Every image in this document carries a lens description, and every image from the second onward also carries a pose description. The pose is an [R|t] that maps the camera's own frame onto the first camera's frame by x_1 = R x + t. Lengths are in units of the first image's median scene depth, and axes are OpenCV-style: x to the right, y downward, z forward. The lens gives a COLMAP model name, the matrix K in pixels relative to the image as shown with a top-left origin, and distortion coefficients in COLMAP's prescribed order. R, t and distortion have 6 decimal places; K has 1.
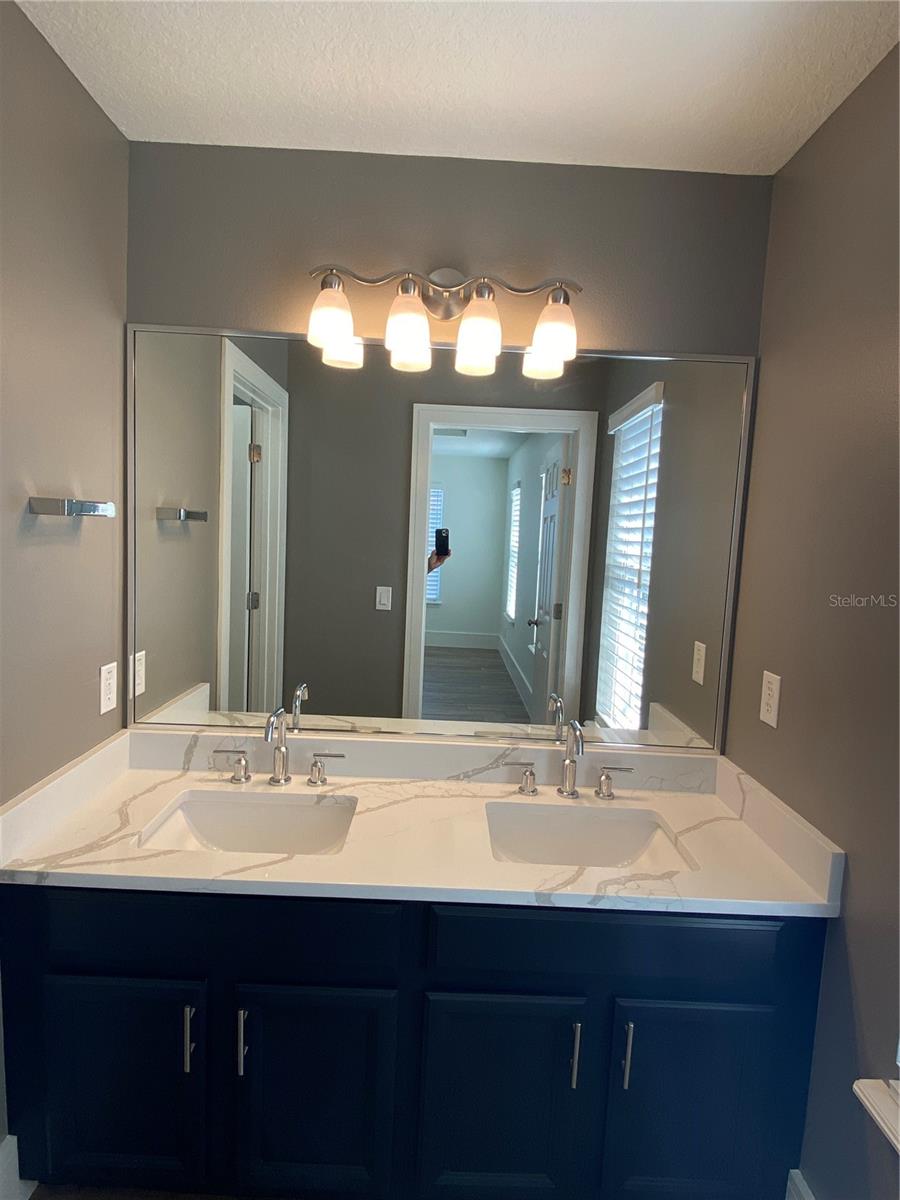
lens RADIAL K [[671.5, 0, 458.8], [0, 671.5, 598.4], [0, 0, 1]] dist [0.075727, -0.065713]
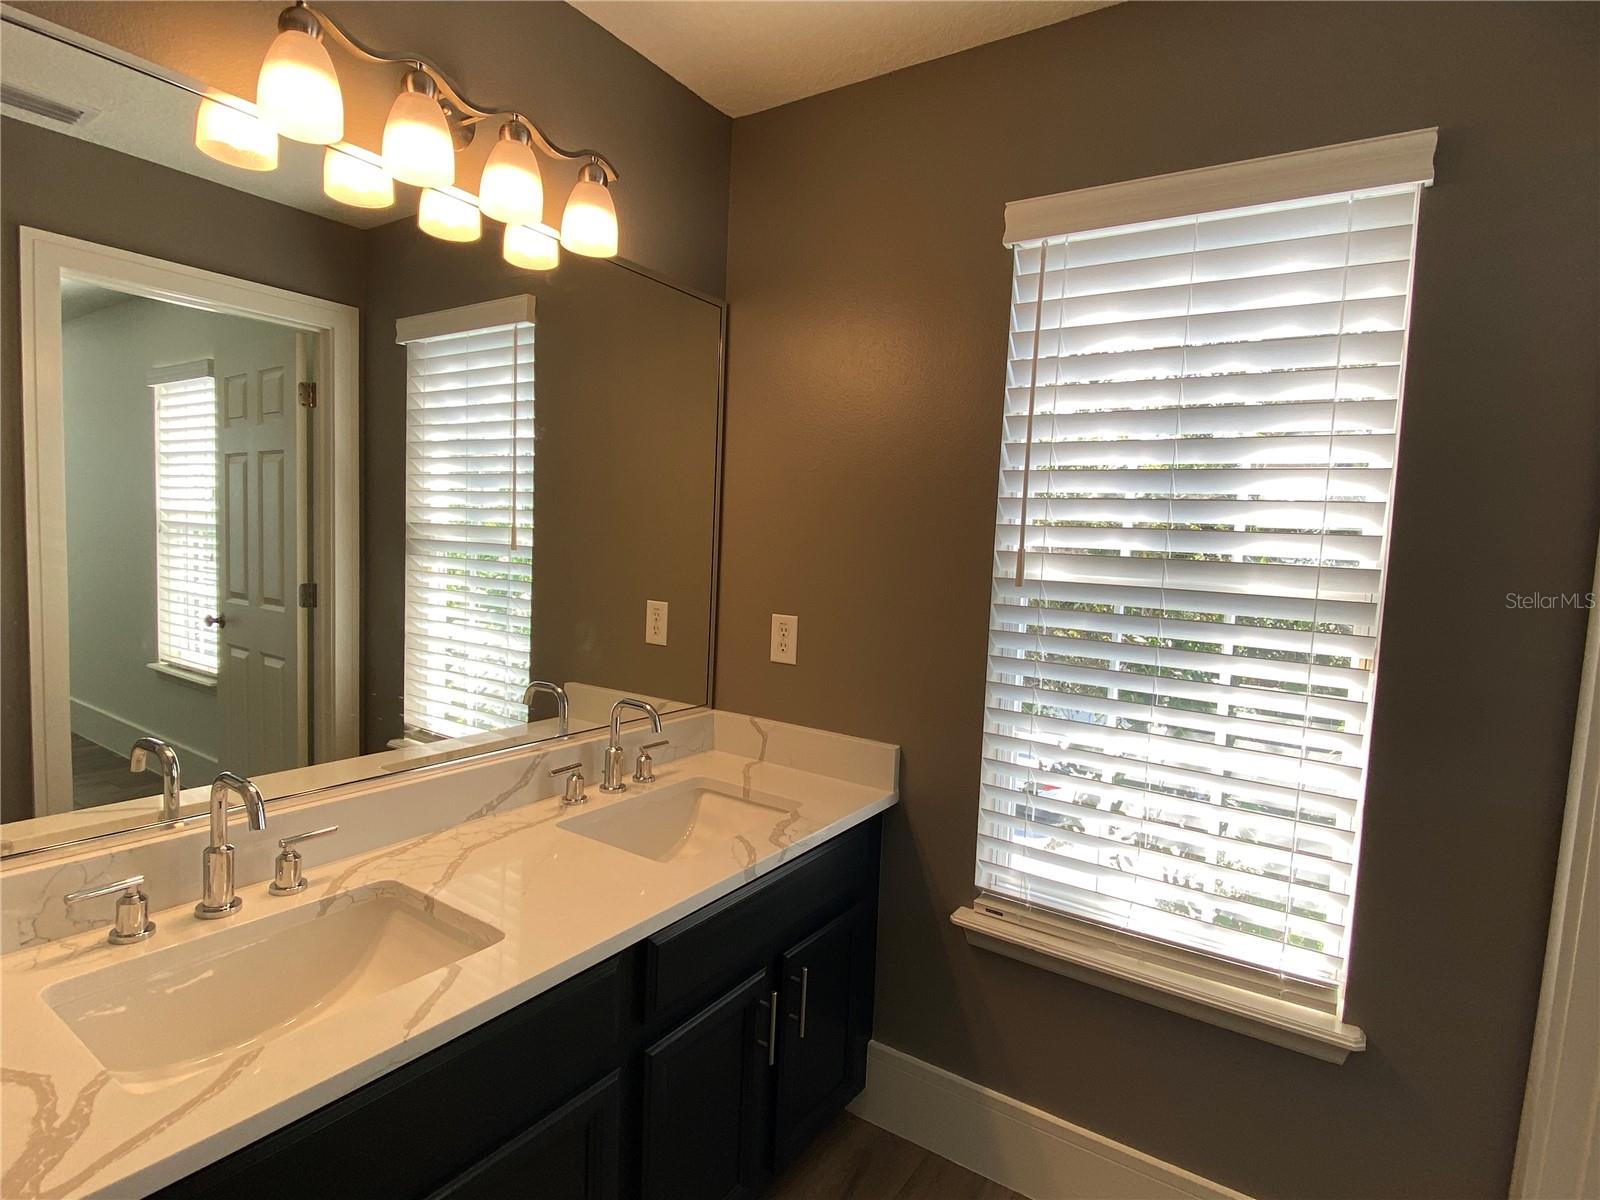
lens RADIAL K [[839.4, 0, 807.2], [0, 839.4, 593.4], [0, 0, 1]] dist [0.034951, -0.034073]
pose [[0.560606, -0.081272, 0.824085, -0.537081], [0.067440, 0.996347, 0.052383, 0.014082], [-0.825332, 0.026210, 0.564039, 0.224100]]
